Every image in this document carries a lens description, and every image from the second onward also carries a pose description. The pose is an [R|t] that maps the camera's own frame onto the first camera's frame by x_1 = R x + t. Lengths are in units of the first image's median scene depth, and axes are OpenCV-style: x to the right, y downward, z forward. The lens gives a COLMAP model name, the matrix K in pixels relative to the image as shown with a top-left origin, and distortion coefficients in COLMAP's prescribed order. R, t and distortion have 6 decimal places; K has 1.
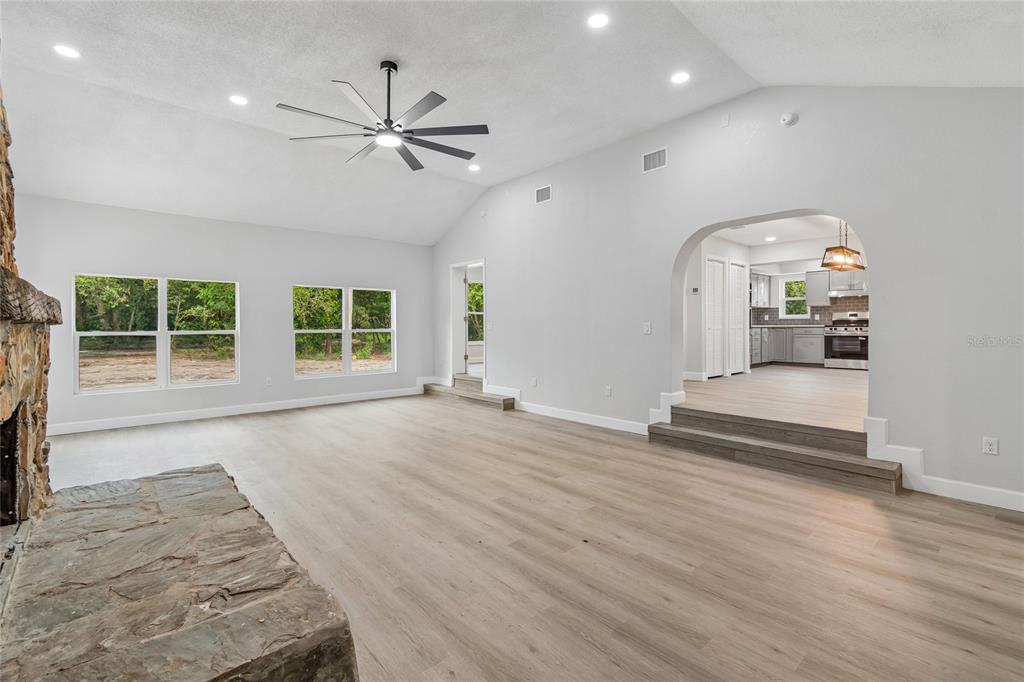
lens RADIAL K [[453.4, 0, 516.9], [0, 453.4, 331.7], [0, 0, 1]] dist [0.002010, -0.001827]
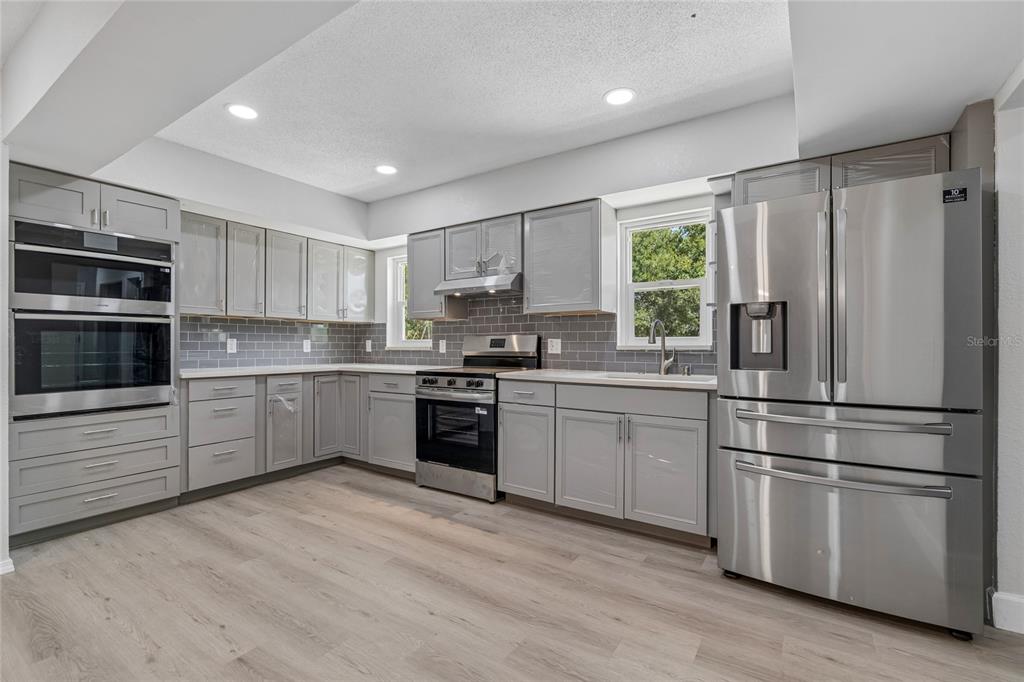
lens RADIAL K [[453.4, 0, 515.0], [0, 453.4, 343.7], [0, 0, 1]] dist [0.002010, -0.001827]
pose [[0.965463, 0.006272, 0.260463, 0.654120], [-0.000952, 0.999789, -0.020544, -0.027937], [-0.260537, 0.019586, 0.965265, 0.618495]]
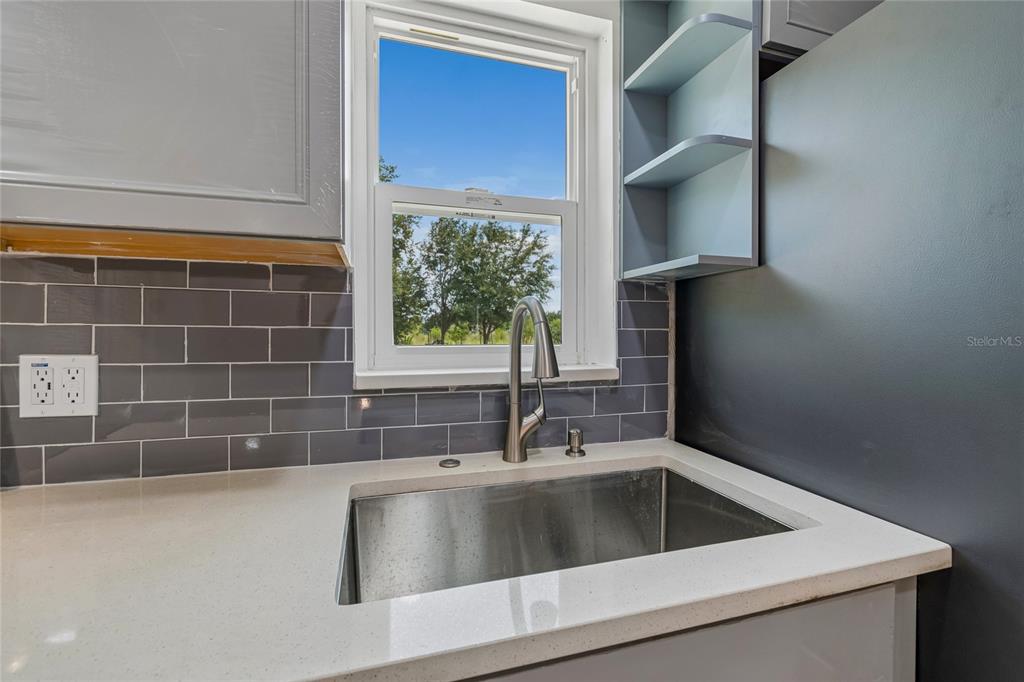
lens RADIAL K [[453.4, 0, 525.9], [0, 453.4, 328.1], [0, 0, 1]] dist [0.002010, -0.001827]
pose [[0.390275, 0.007646, 0.920667, 0.736315], [0.009582, 0.999878, -0.012366, -0.042672], [-0.920648, 0.013647, 0.390154, 0.850532]]
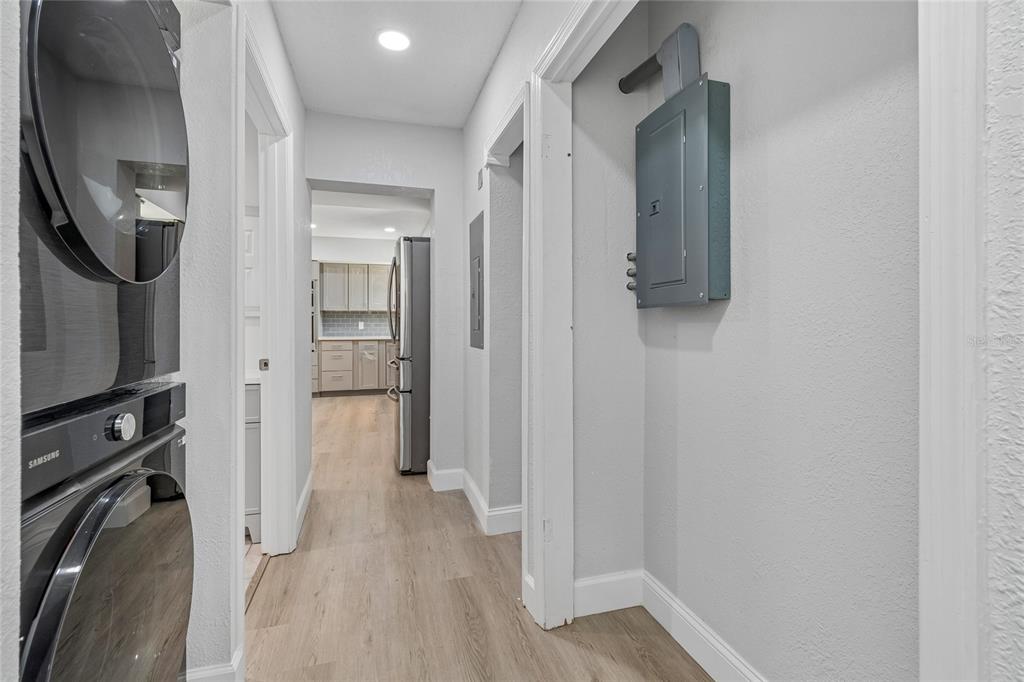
lens RADIAL K [[453.4, 0, 518.8], [0, 453.4, 325.8], [0, 0, 1]] dist [0.002010, -0.001827]
pose [[0.916091, 0.002389, -0.400963, 1.085349], [-0.007881, 0.999896, -0.012049, -0.026306], [0.400892, 0.014198, 0.916015, 0.461465]]
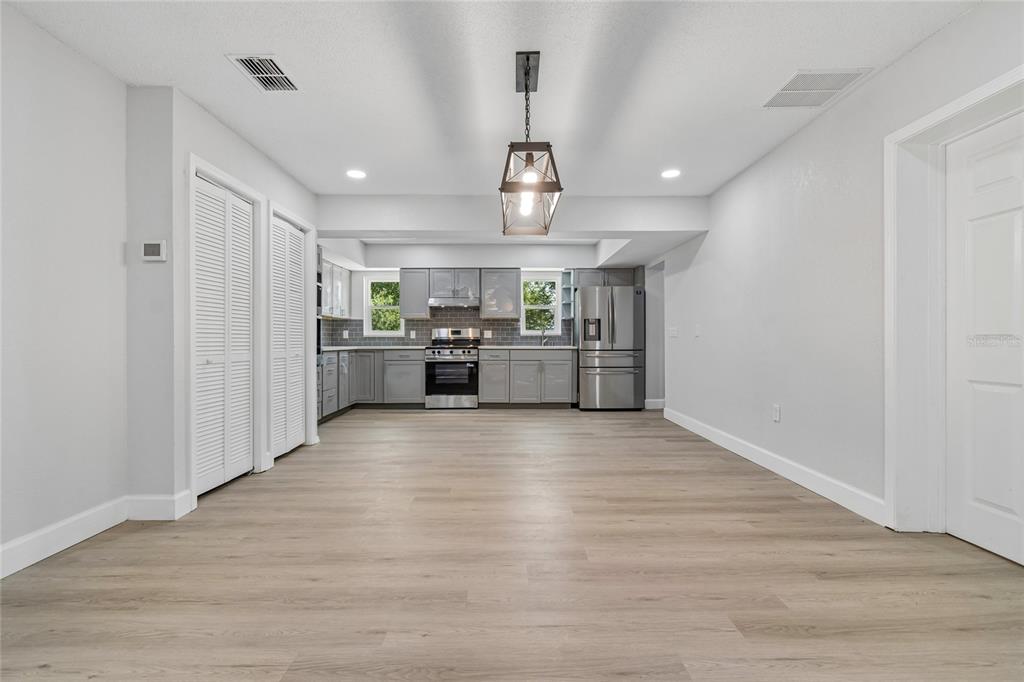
lens RADIAL K [[453.4, 0, 510.8], [0, 453.4, 340.2], [0, 0, 1]] dist [0.002010, -0.001827]
pose [[0.654676, 0.003805, 0.755900, 0.244766], [0.009809, 0.999860, -0.013529, -0.013200], [-0.755846, 0.016272, 0.654547, 0.453109]]
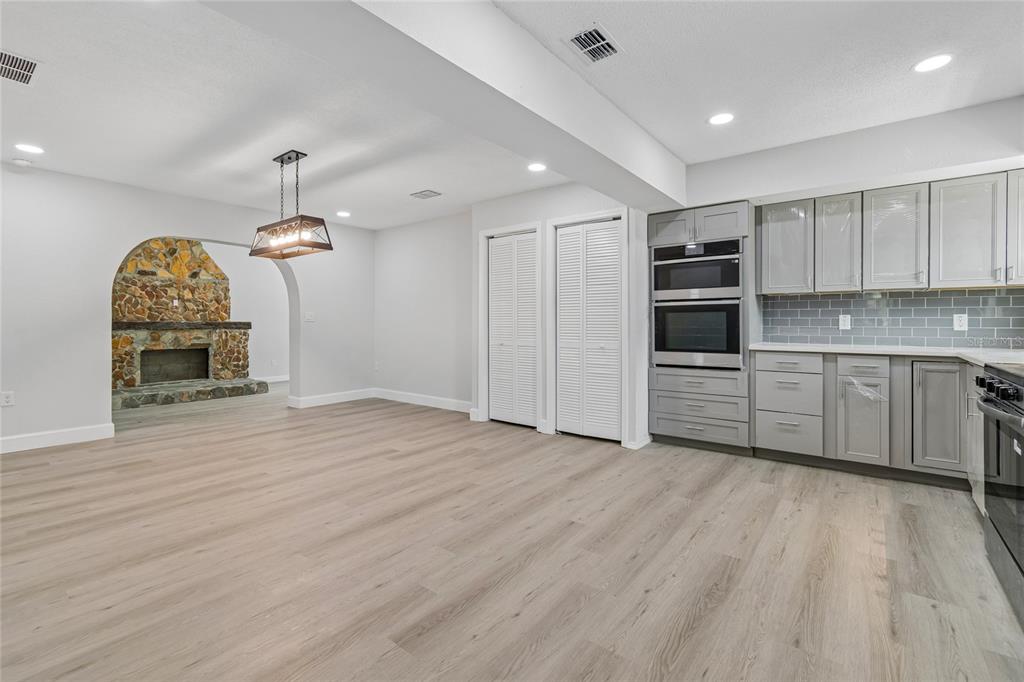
lens RADIAL K [[453.4, 0, 508.0], [0, 453.4, 321.2], [0, 0, 1]] dist [0.002010, -0.001827]
pose [[0.178917, 0.002300, -0.983862, 0.847445], [-0.017346, 0.999849, -0.000817, -0.029740], [0.983711, 0.017212, 0.178930, 0.721919]]
